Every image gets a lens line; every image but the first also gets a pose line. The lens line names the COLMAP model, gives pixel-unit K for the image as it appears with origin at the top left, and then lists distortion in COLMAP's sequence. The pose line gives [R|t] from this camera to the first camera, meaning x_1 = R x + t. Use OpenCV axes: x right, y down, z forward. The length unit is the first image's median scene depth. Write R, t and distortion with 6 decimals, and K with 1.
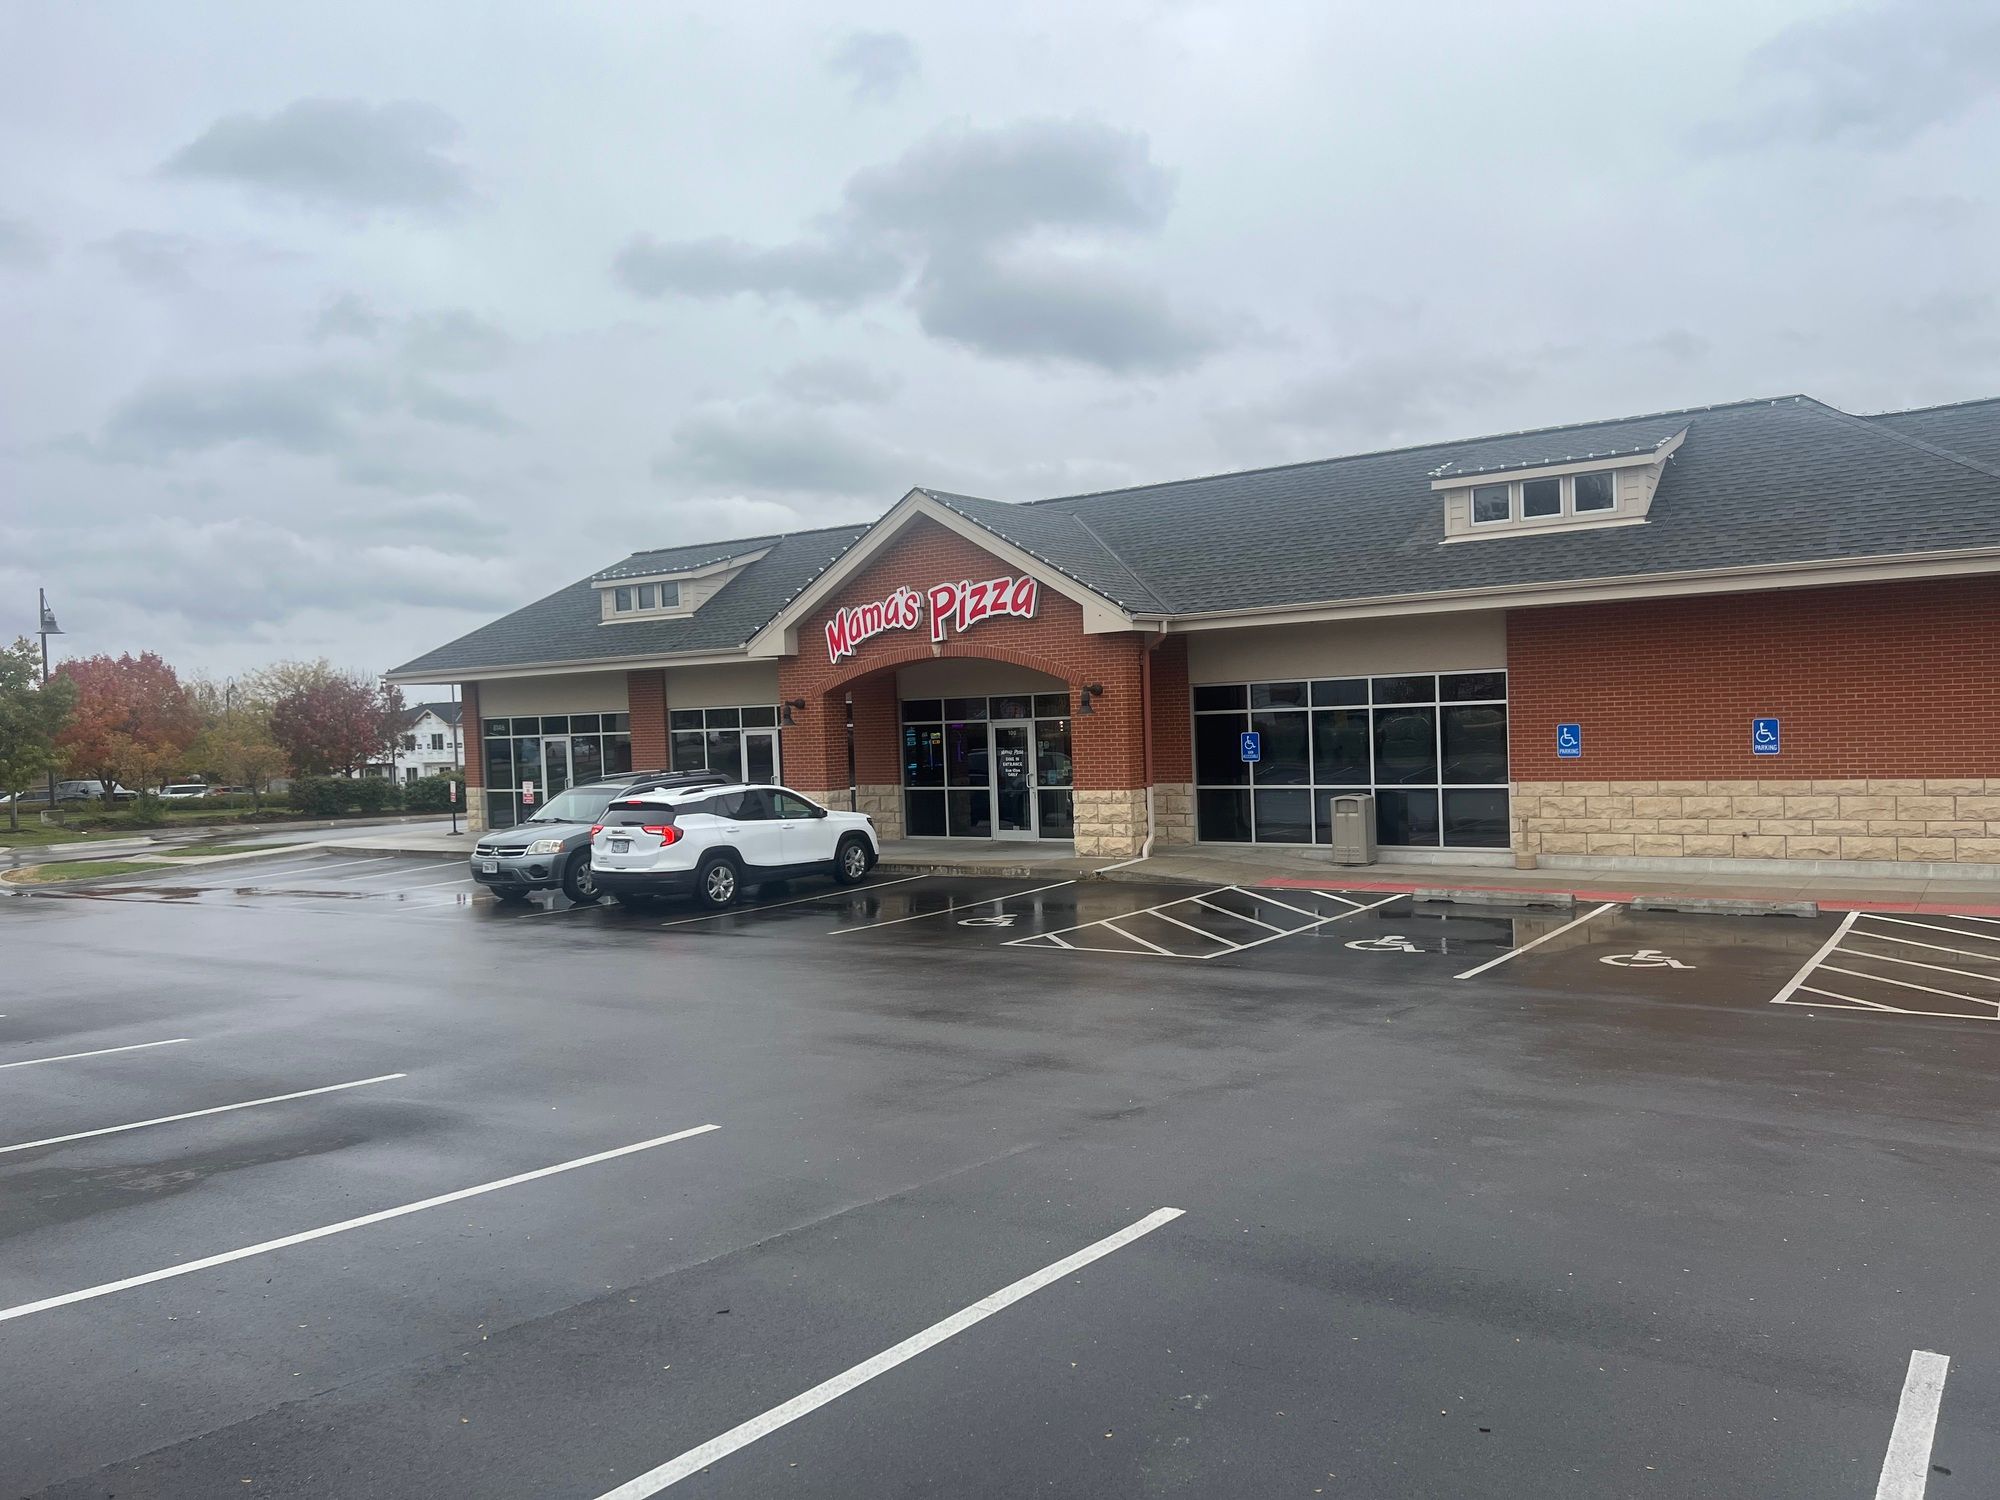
lens RADIAL K [[1516.2, 0, 1005.8], [0, 1516.2, 769.5], [0, 0, 1]] dist [0.043315, -0.054341]
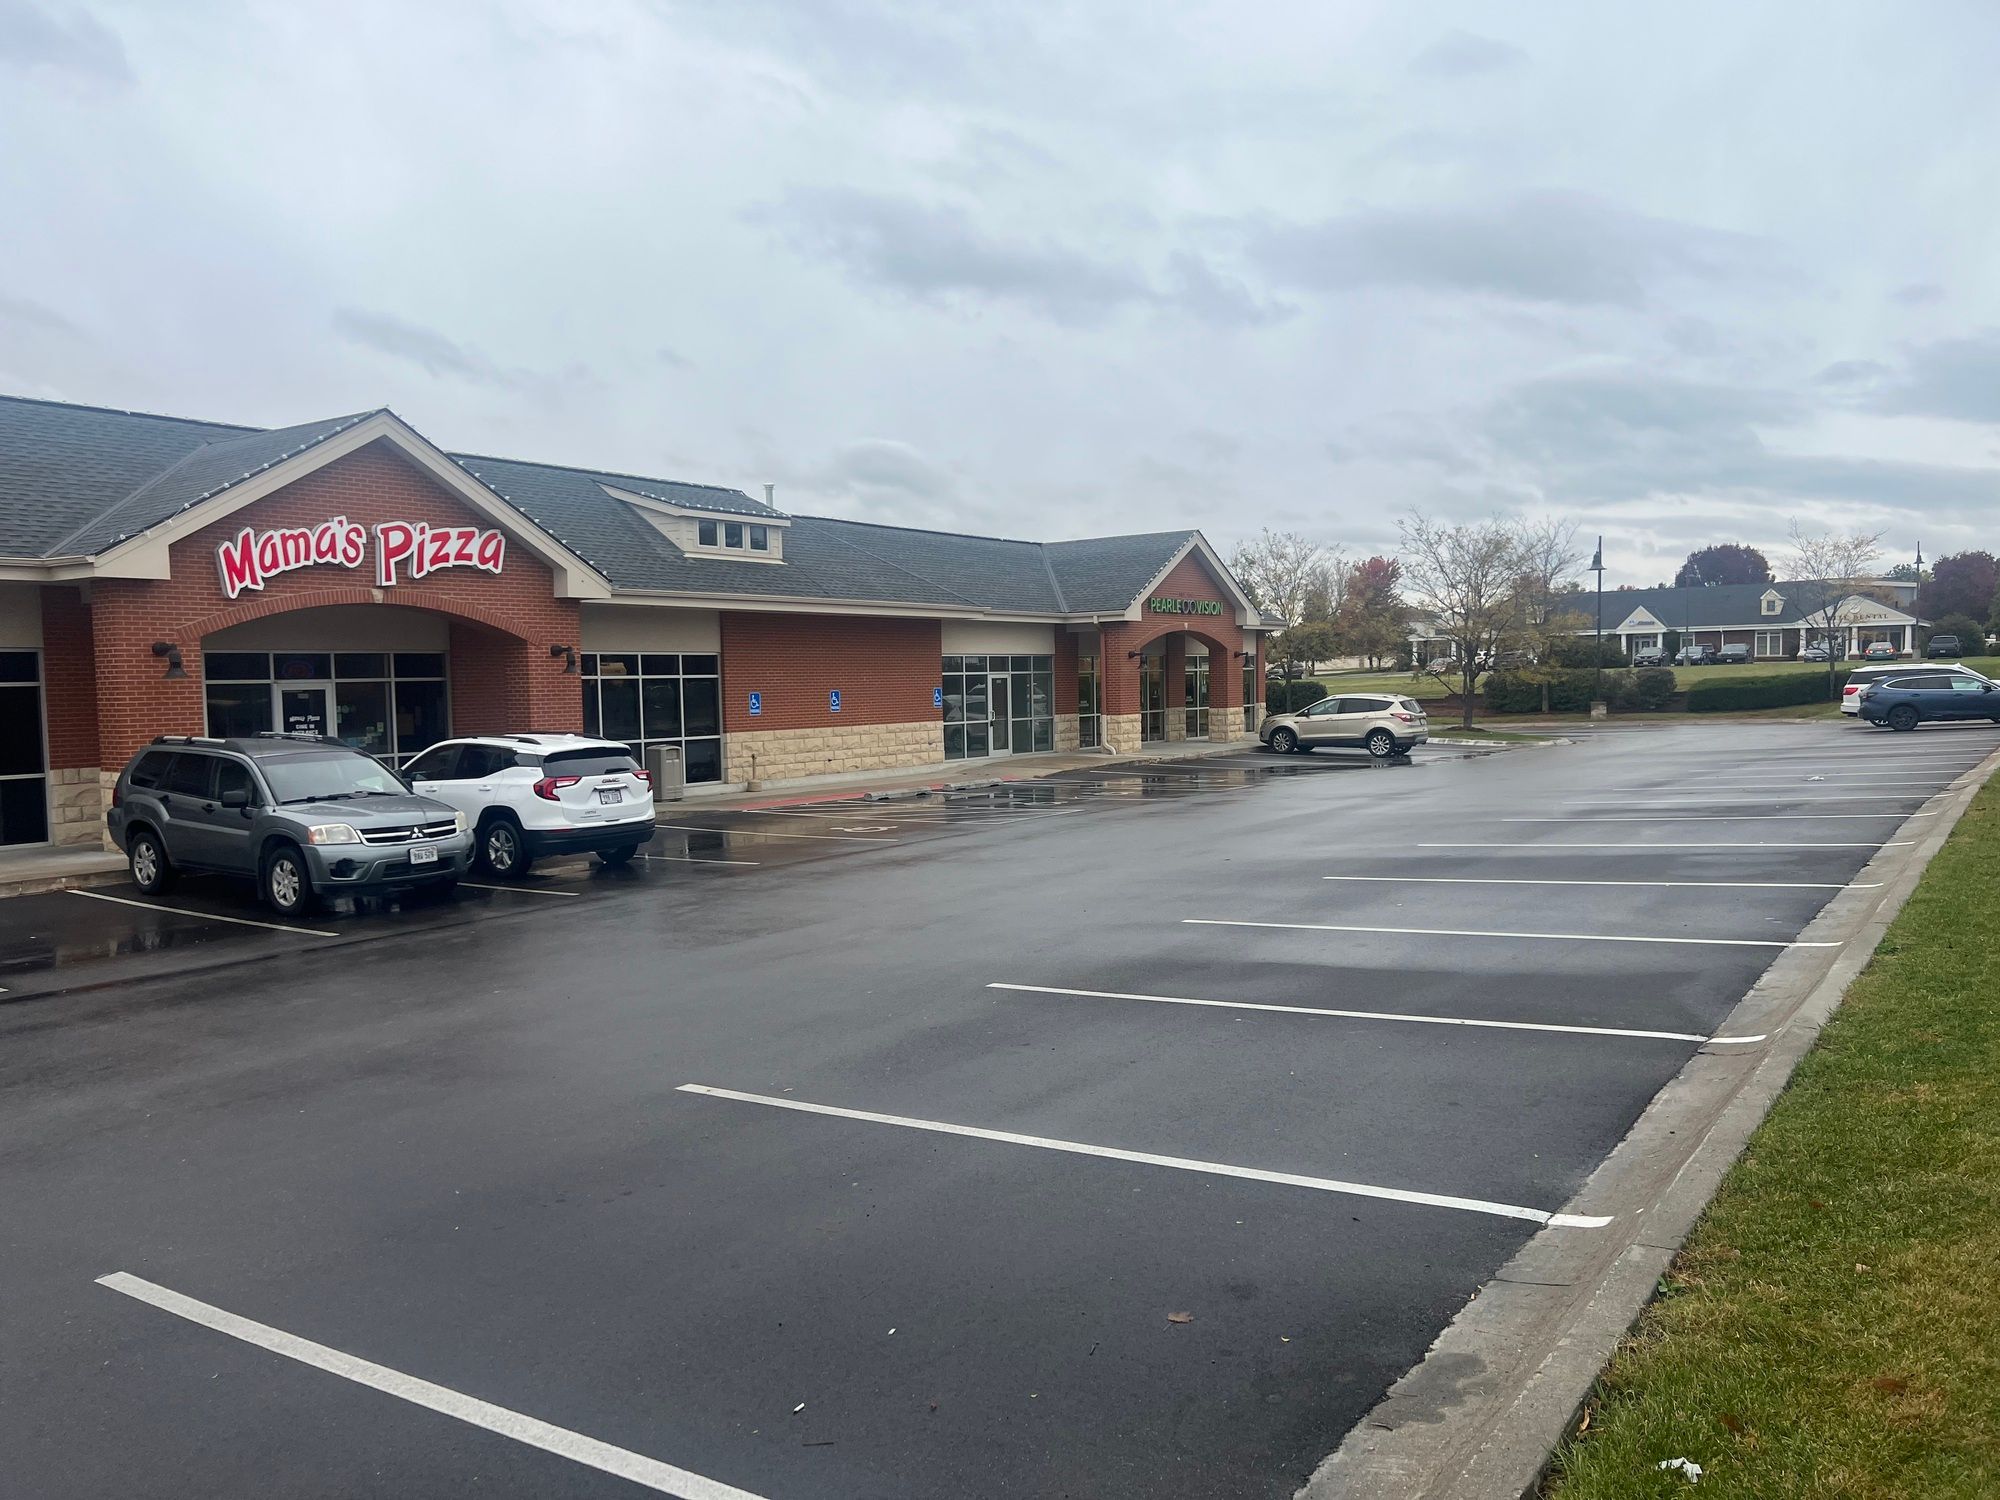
lens RADIAL K [[1516.2, 0, 980.0], [0, 1516.2, 814.1], [0, 0, 1]] dist [0.043315, -0.054341]
pose [[-0.001096, -0.057028, 0.998372, -1.032986], [0.044823, 0.997366, 0.057019, 0.012944], [-0.998994, 0.044813, 0.001463, 0.736425]]
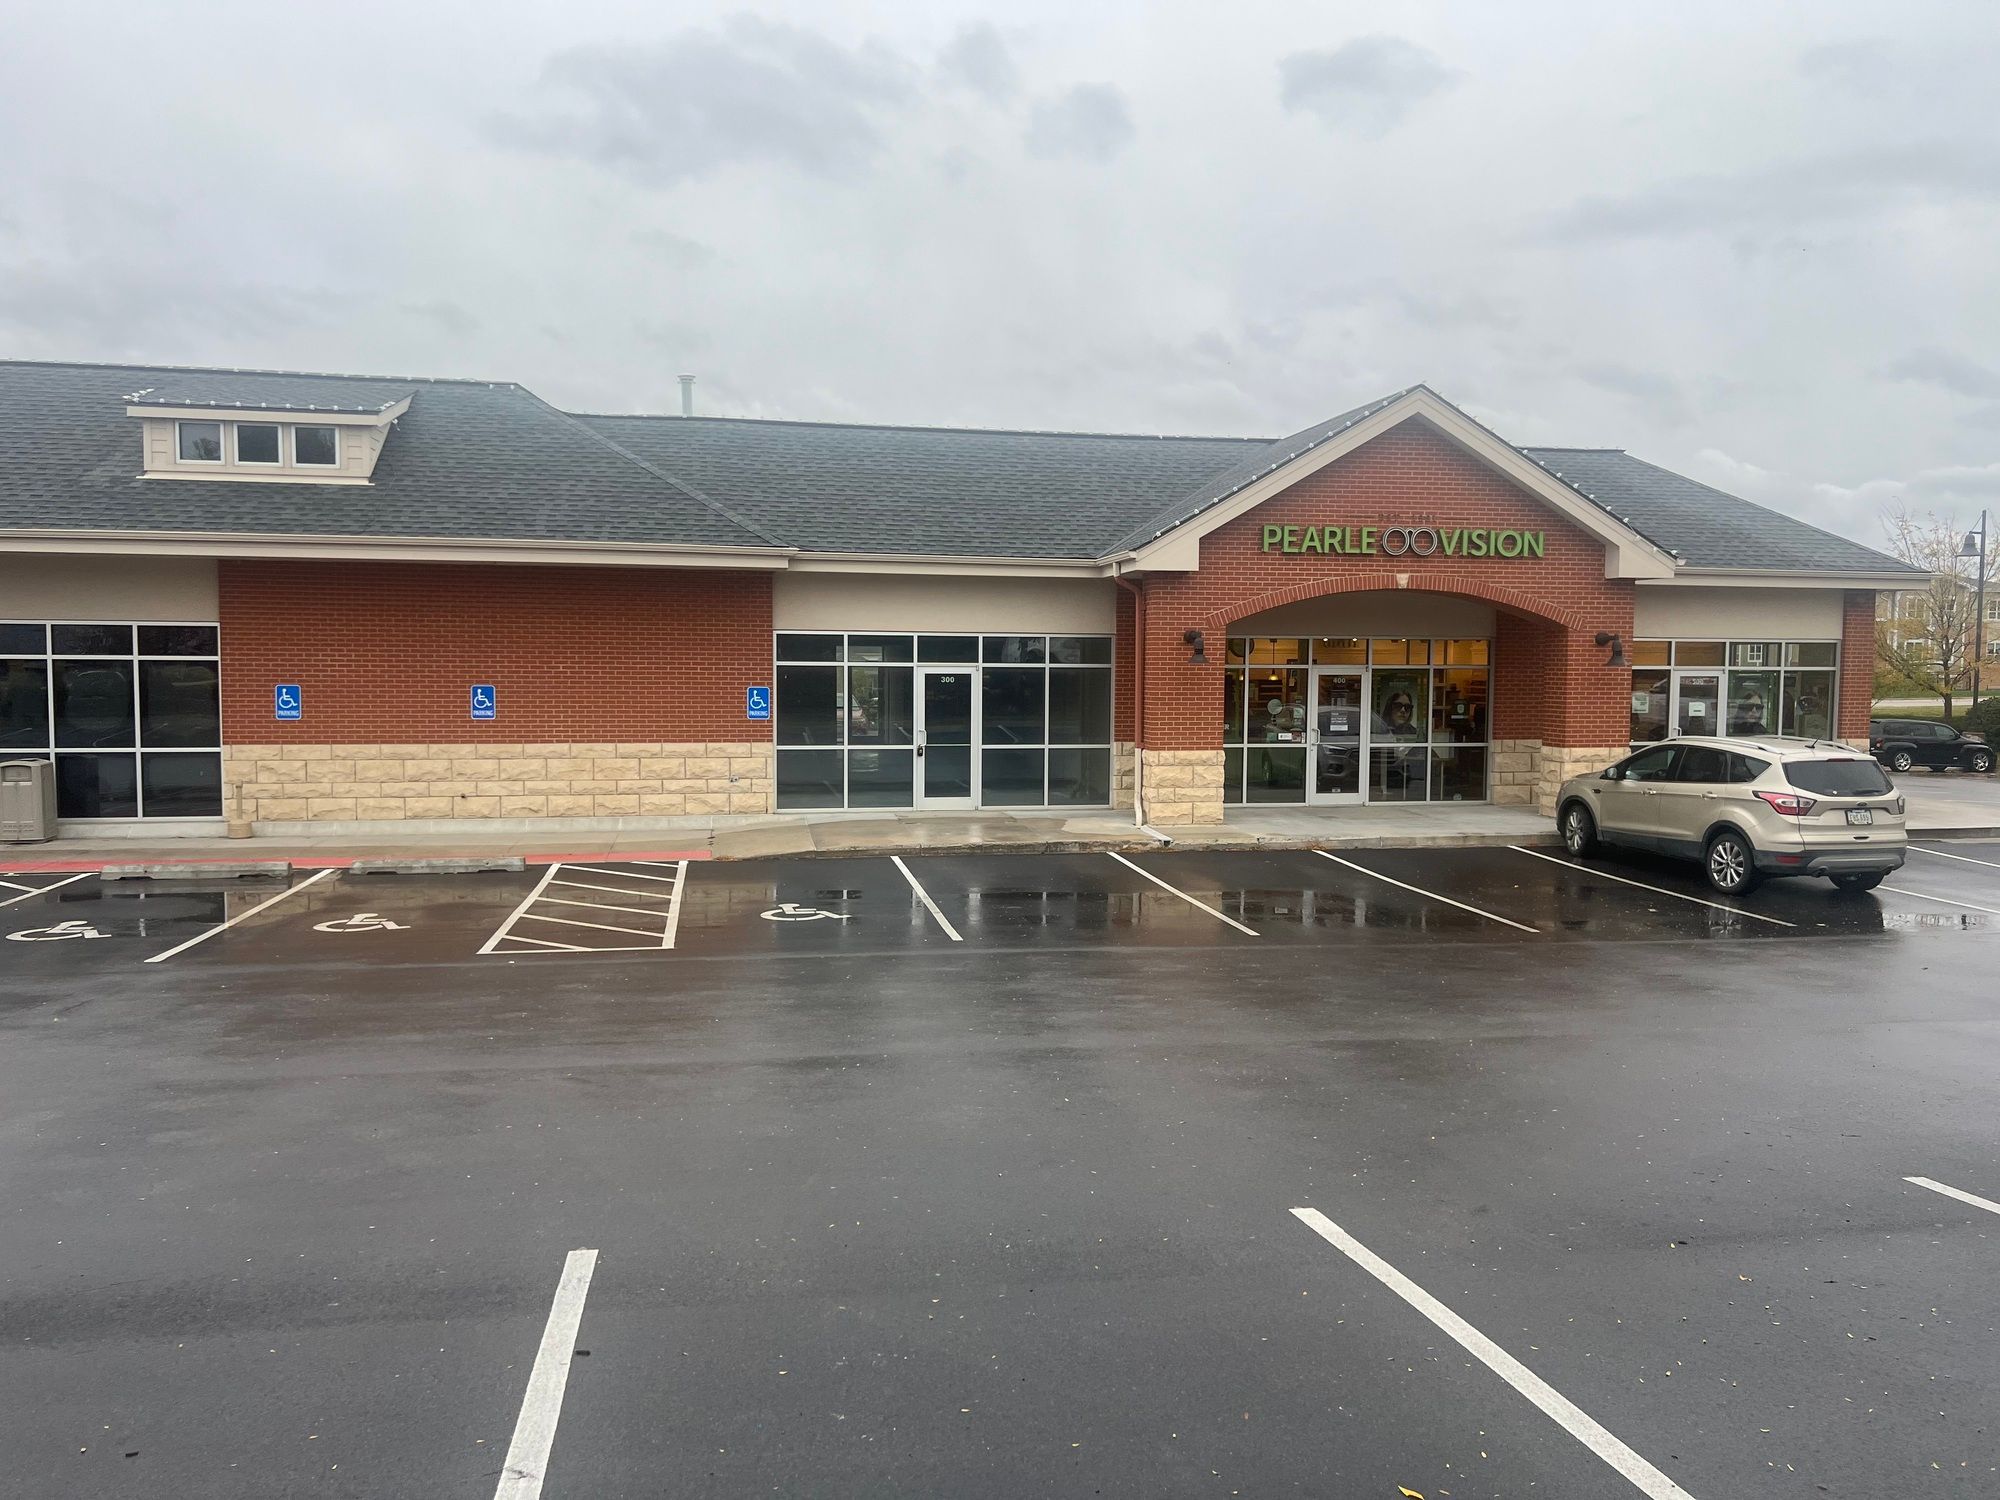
lens RADIAL K [[1516.2, 0, 1007.2], [0, 1516.2, 750.1], [0, 0, 1]] dist [0.043315, -0.054341]
pose [[0.681987, -0.000239, 0.731365, -0.022081], [-0.007987, 0.999938, 0.007774, 0.000287], [-0.731321, -0.011143, 0.681942, 0.014808]]
